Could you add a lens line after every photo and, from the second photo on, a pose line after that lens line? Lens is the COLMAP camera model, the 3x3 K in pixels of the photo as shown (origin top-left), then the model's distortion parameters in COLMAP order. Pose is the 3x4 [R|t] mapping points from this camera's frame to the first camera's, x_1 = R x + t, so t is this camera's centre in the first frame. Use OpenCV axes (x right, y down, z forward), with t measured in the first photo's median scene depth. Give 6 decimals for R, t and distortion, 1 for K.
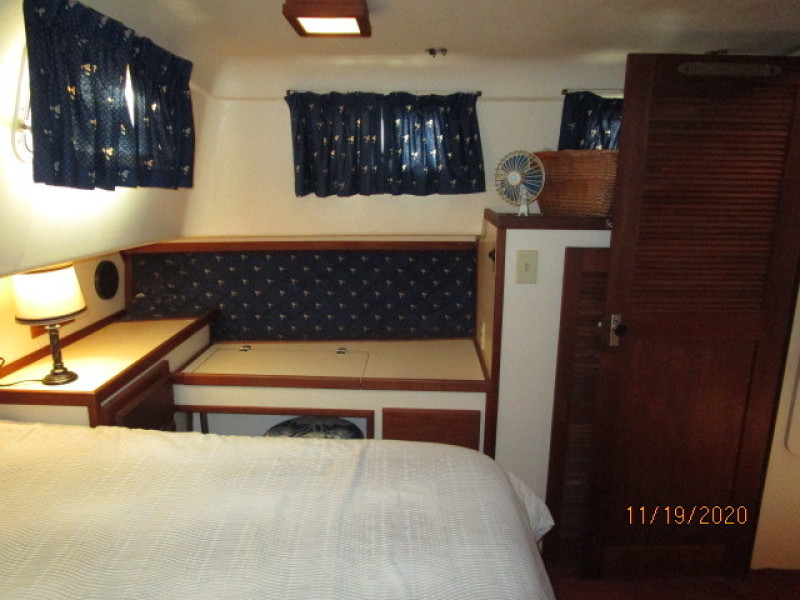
lens RADIAL K [[563.4, 0, 400.0], [0, 563.4, 300.0], [0, 0, 1]] dist [-0.024409, -0.002265]
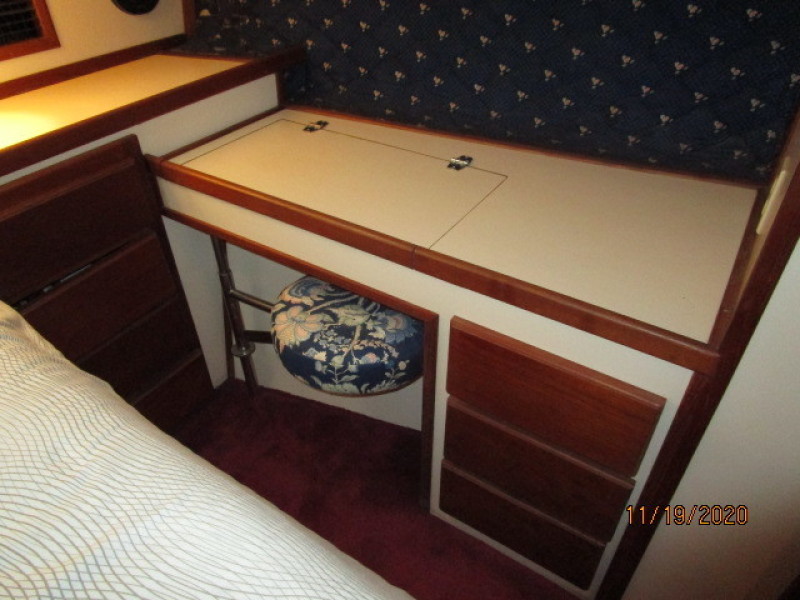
lens RADIAL K [[563.4, 0, 400.0], [0, 563.4, 300.0], [0, 0, 1]] dist [-0.024409, -0.002265]
pose [[0.853398, 0.304135, -0.423336, 0.103144], [-0.093458, 0.888255, 0.449744, -0.024798], [0.512813, -0.344246, 0.786459, 0.494564]]
